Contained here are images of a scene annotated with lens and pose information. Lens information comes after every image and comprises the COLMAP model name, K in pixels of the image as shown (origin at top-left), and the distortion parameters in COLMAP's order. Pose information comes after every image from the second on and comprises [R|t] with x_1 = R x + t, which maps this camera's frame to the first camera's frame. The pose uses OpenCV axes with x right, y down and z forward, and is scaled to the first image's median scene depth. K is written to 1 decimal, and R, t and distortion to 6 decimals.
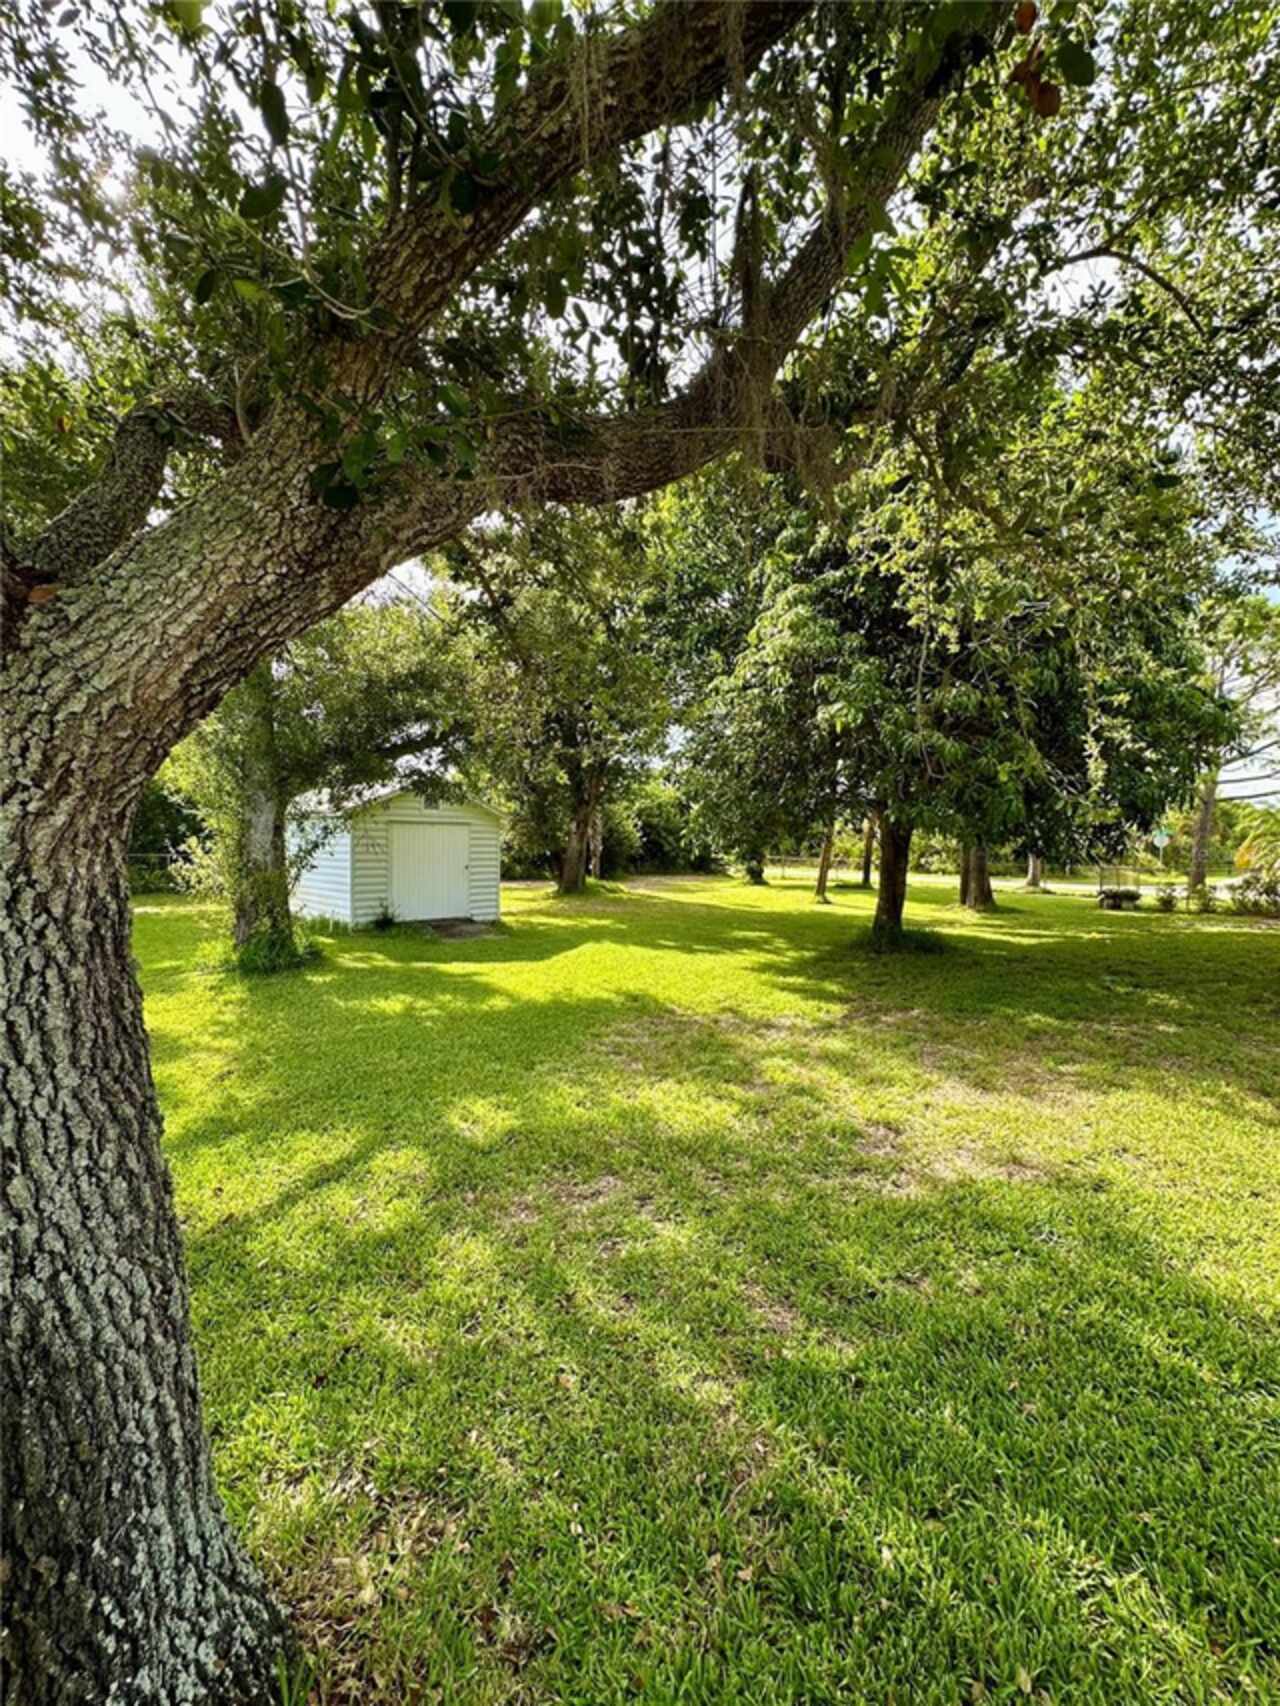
lens RADIAL K [[683.6, 0, 639.0], [0, 683.6, 848.9], [0, 0, 1]] dist [-0.003629, 0.000640]
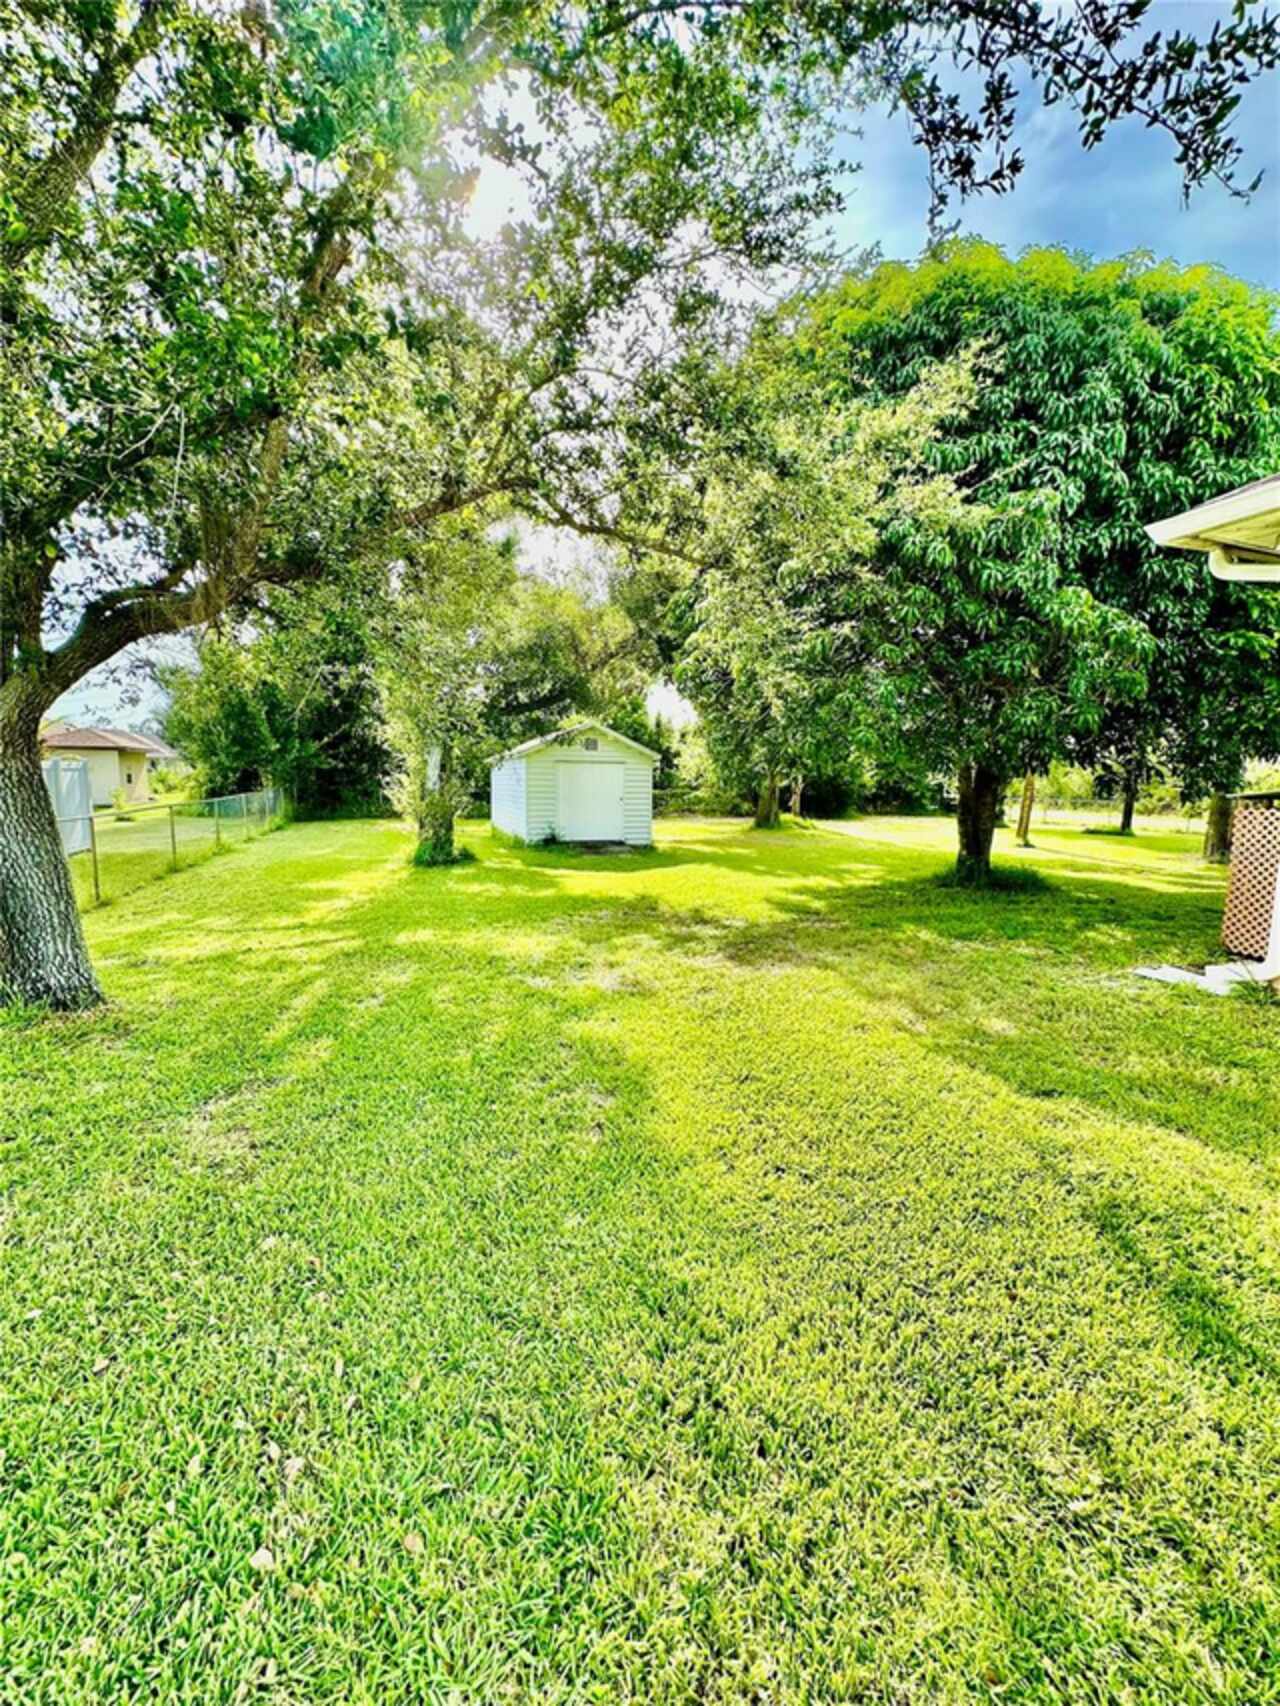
lens RADIAL K [[683.6, 0, 642.5], [0, 683.6, 855.1], [0, 0, 1]] dist [-0.003629, 0.000640]
pose [[0.902558, 0.046157, -0.428087, 0.326301], [-0.006263, 0.995540, 0.094137, 0.012641], [0.430523, -0.082282, 0.898821, -0.079504]]
